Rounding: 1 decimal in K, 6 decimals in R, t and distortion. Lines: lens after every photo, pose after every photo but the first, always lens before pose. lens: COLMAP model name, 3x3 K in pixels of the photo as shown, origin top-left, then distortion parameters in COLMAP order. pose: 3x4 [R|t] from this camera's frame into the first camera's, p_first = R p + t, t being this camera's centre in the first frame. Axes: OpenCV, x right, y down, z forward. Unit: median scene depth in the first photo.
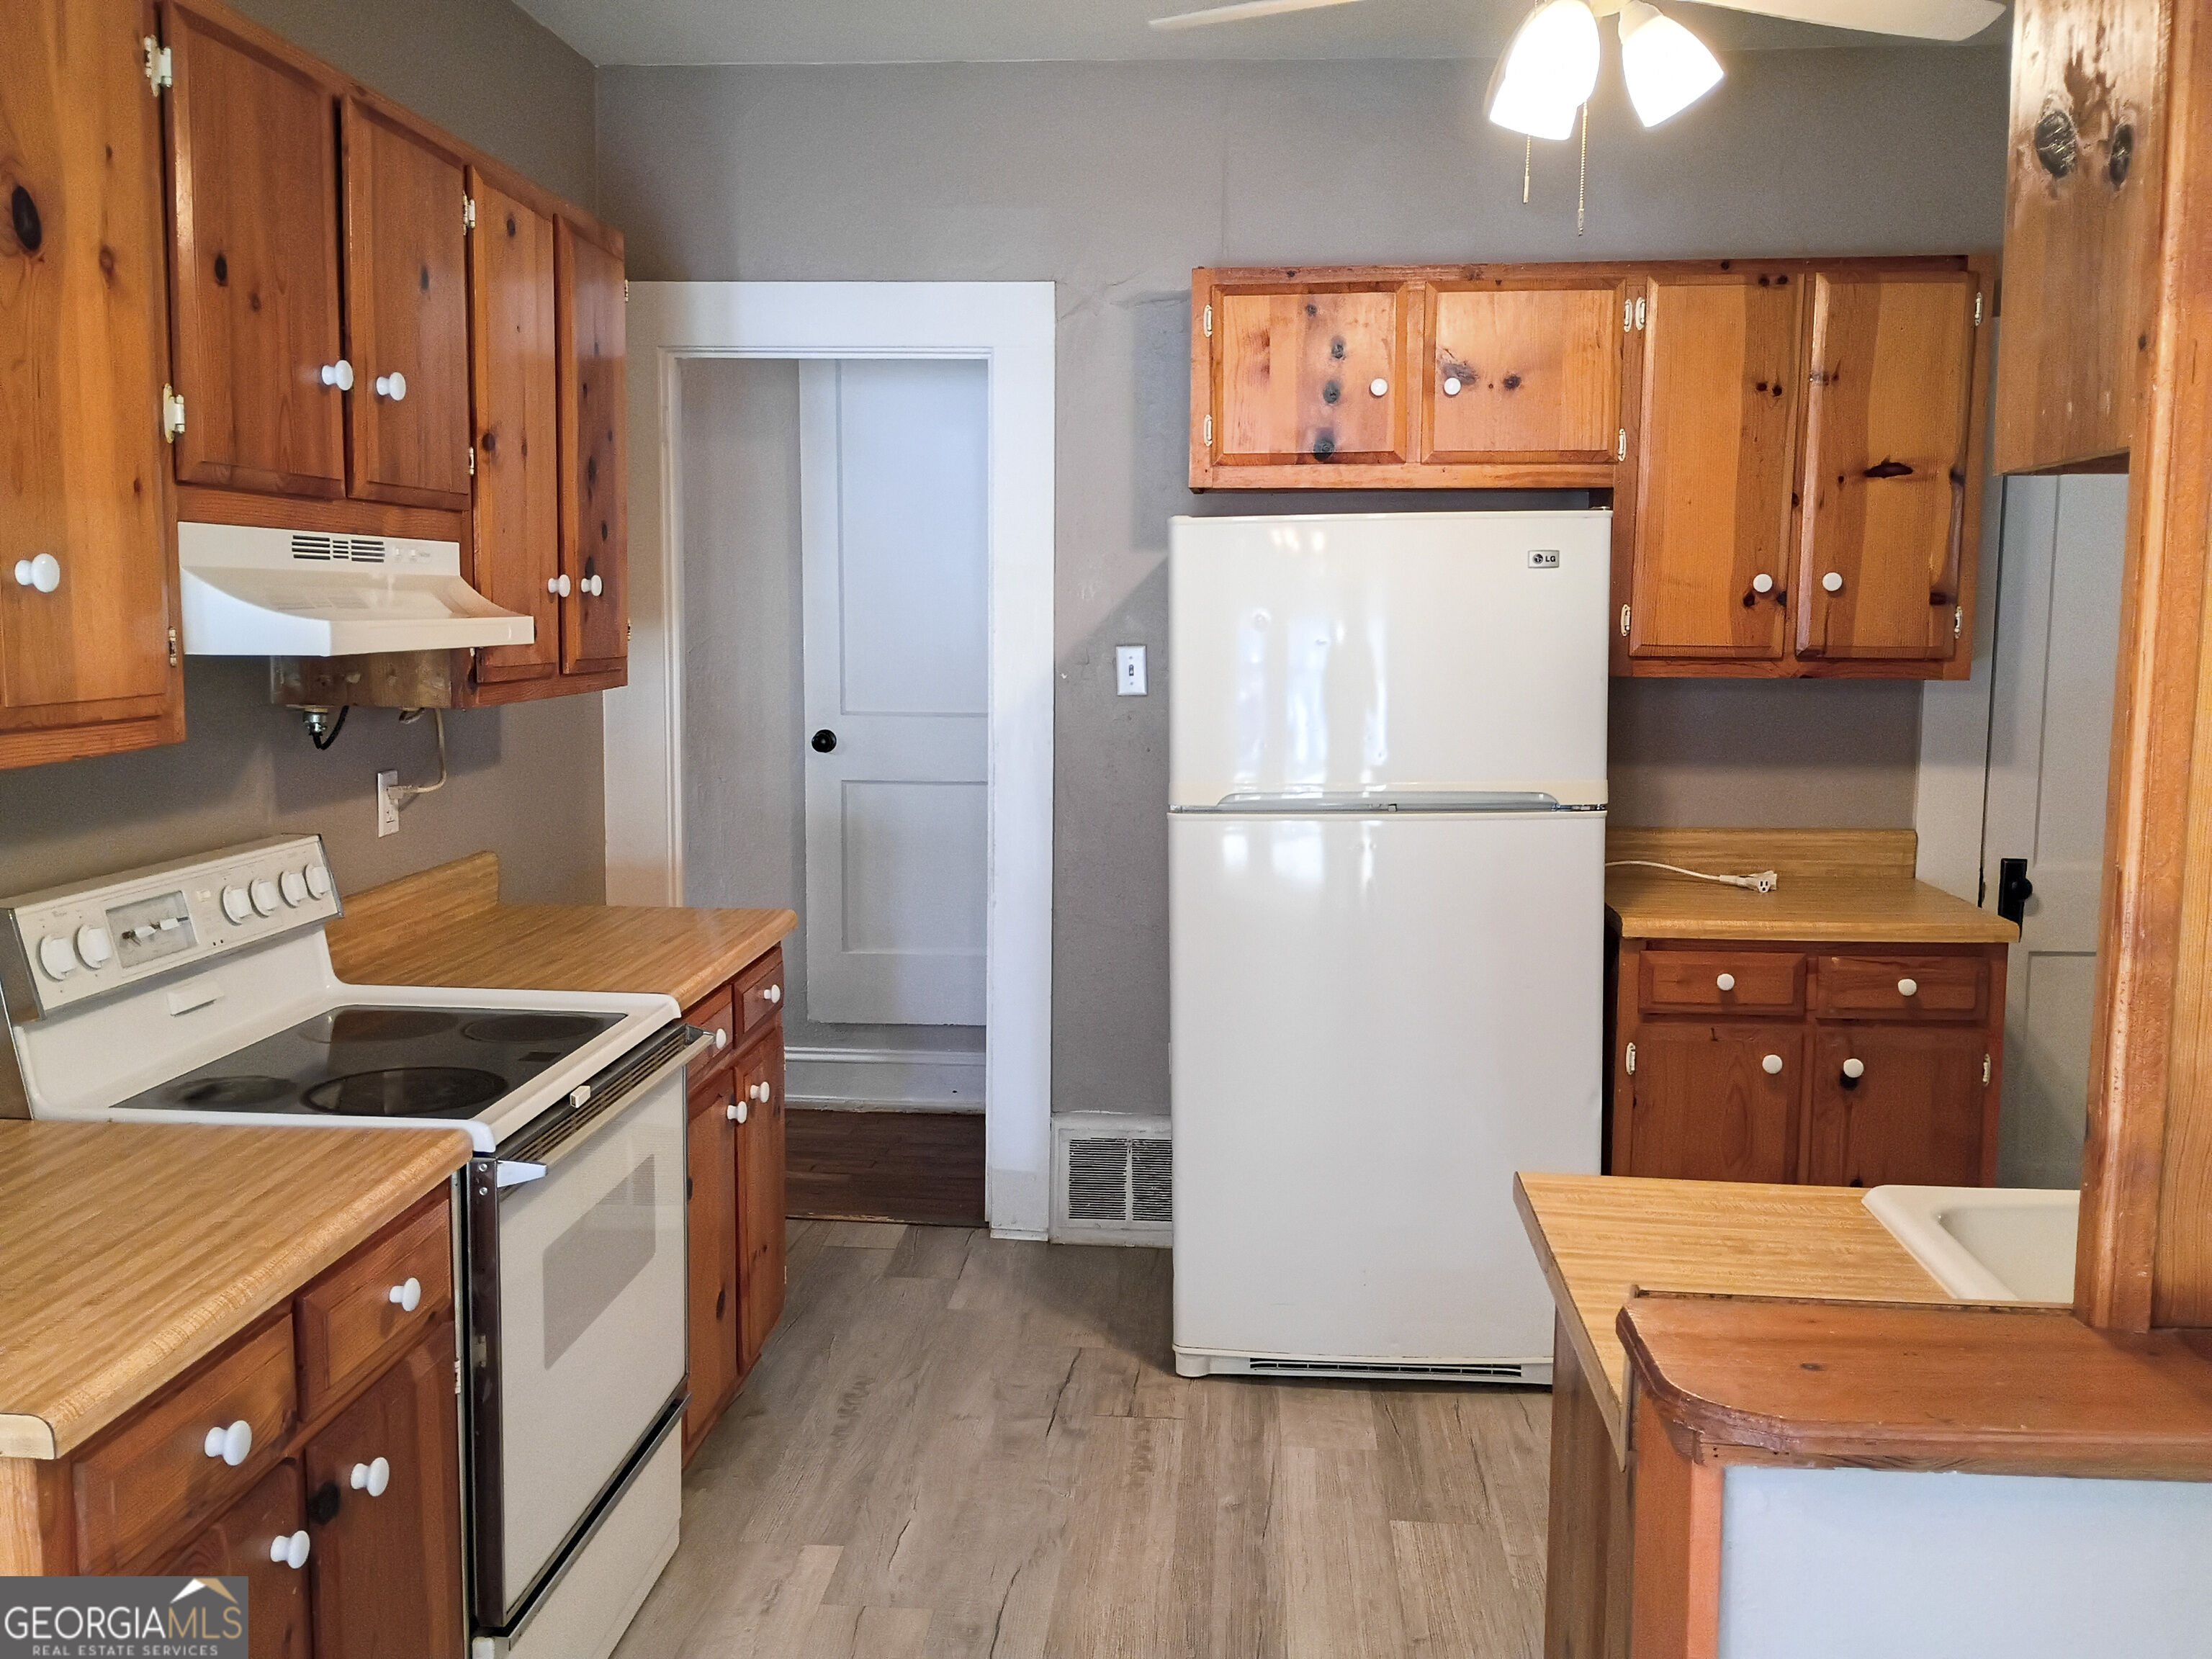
lens RADIAL K [[1904.5, 0, 1106.0], [0, 1904.5, 829.5], [0, 0, 1]] dist [0.040313, 0.002833]
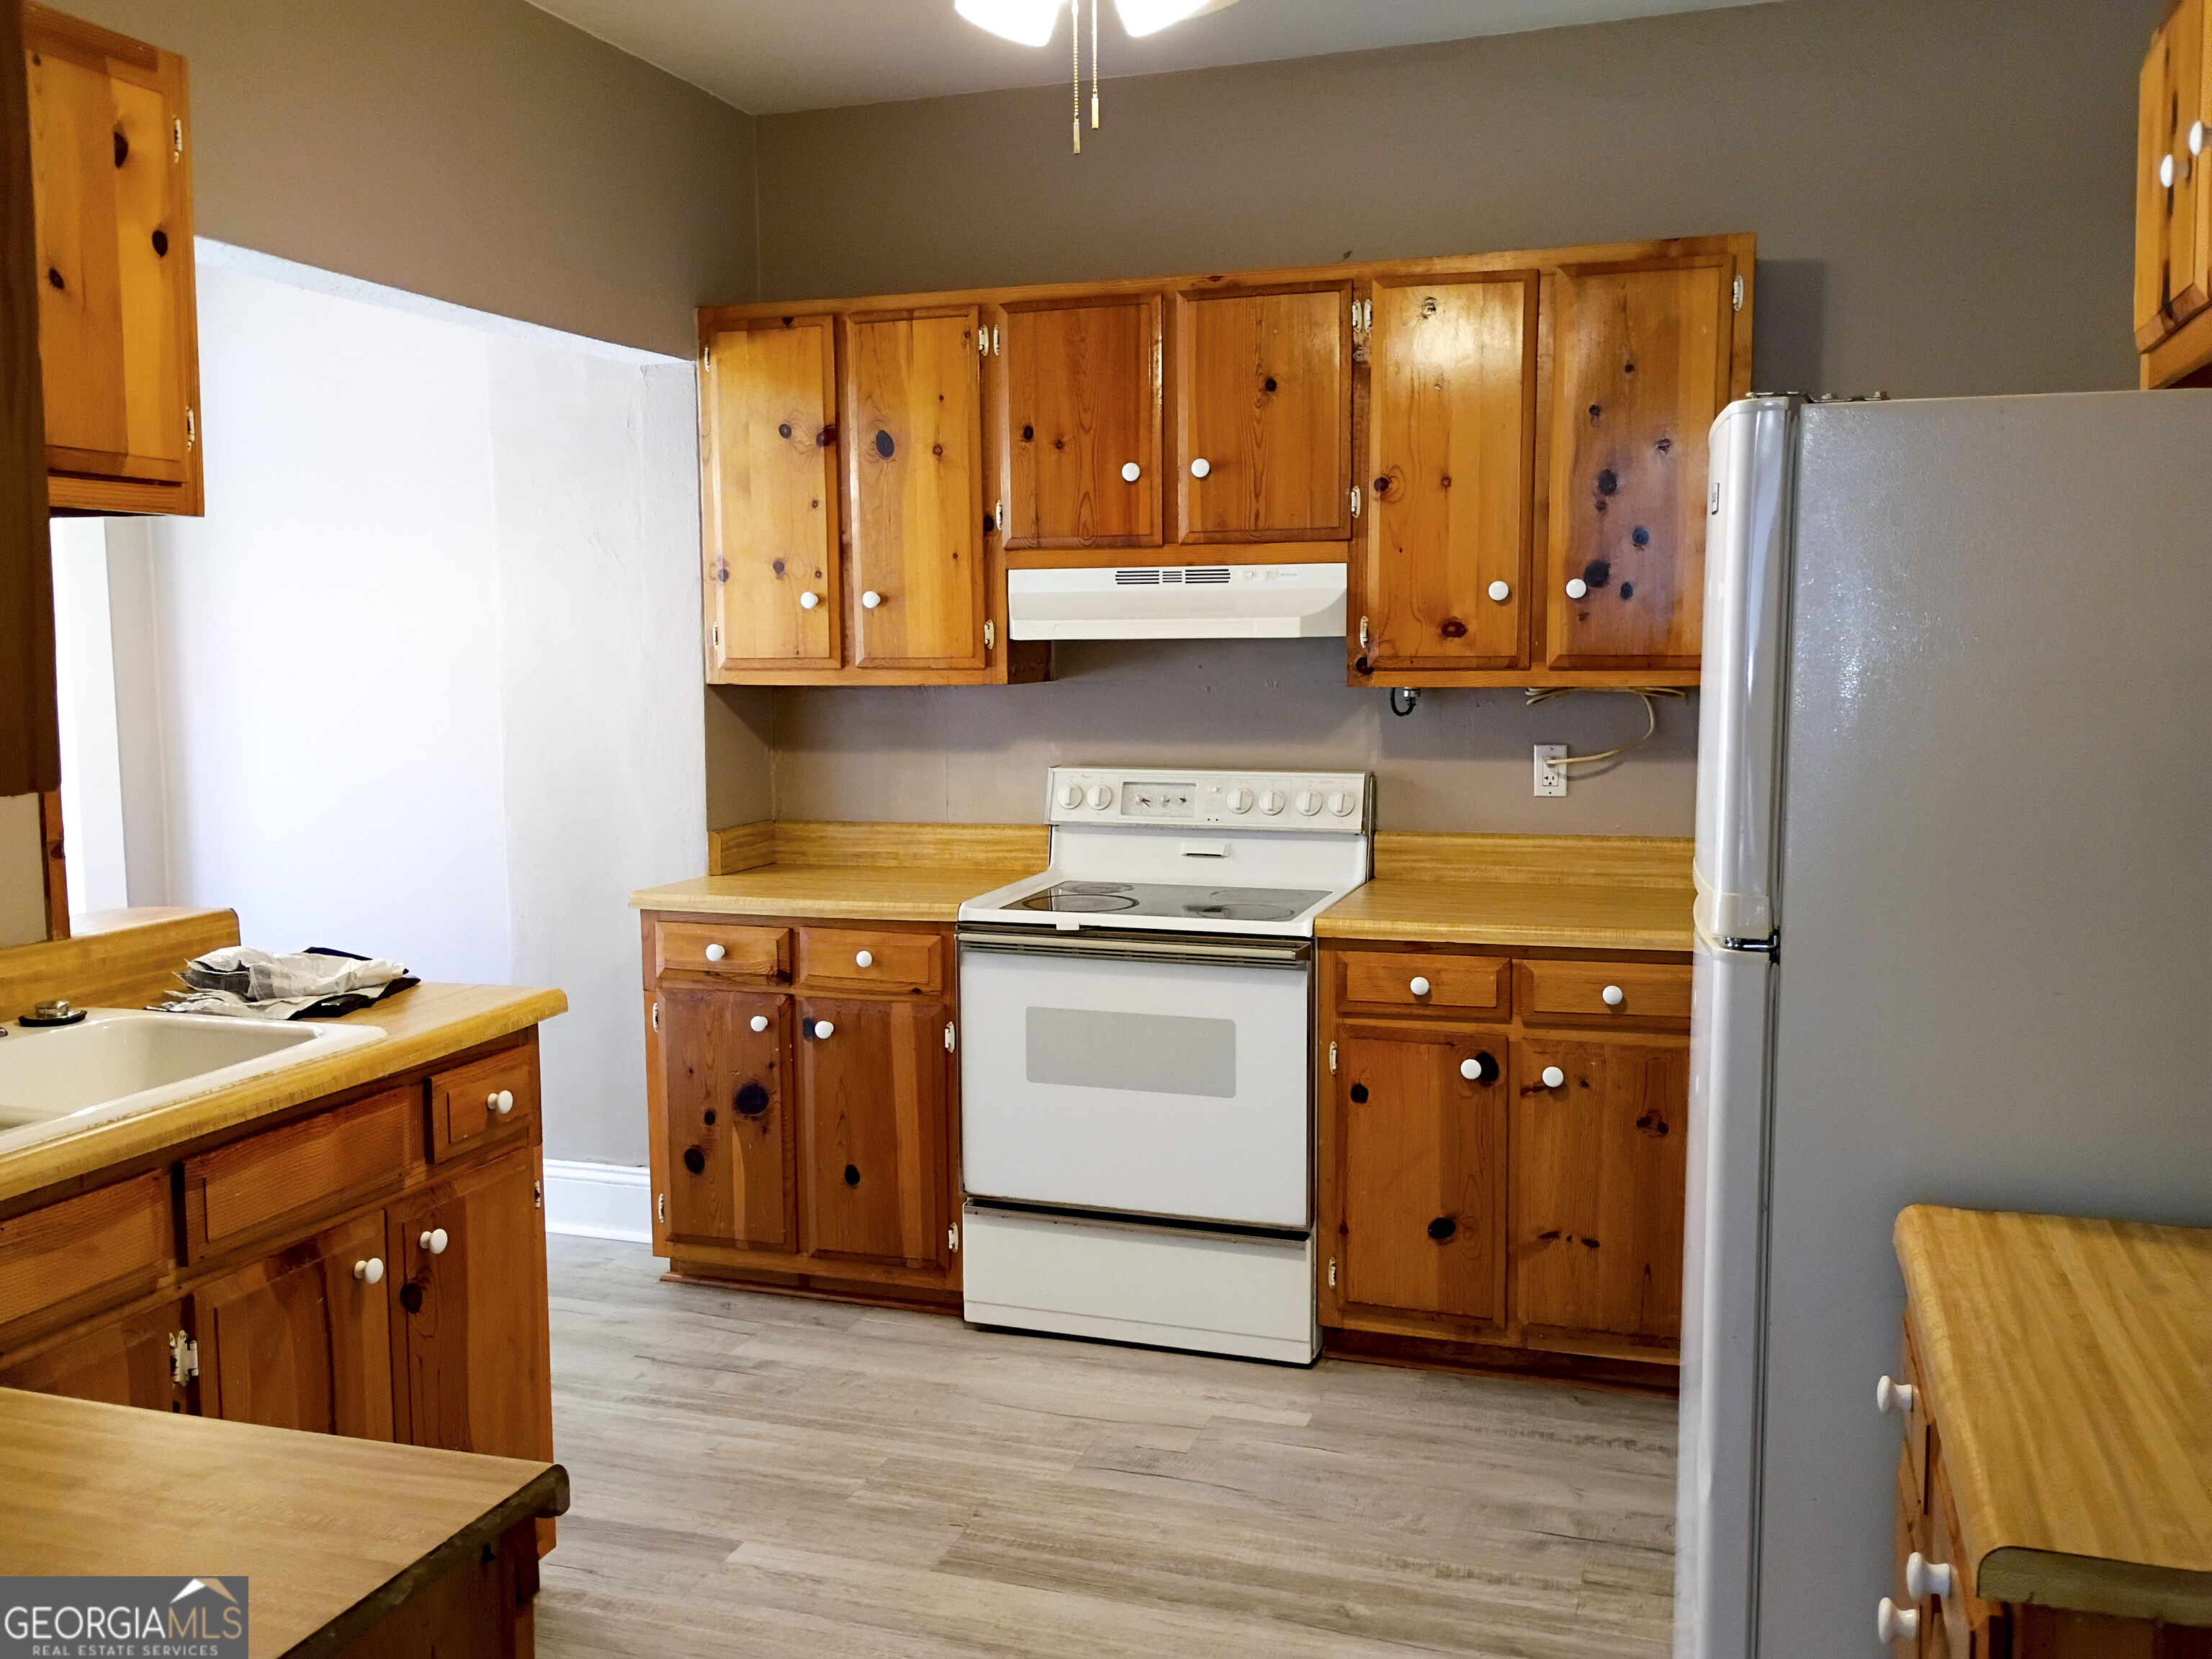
lens RADIAL K [[1904.5, 0, 1106.0], [0, 1904.5, 829.5], [0, 0, 1]] dist [0.040313, 0.002833]
pose [[-0.233876, 0.101886, -0.966913, 1.048309], [-0.109544, 0.985401, 0.130330, -0.124640], [0.966076, 0.136400, -0.219301, 1.185084]]
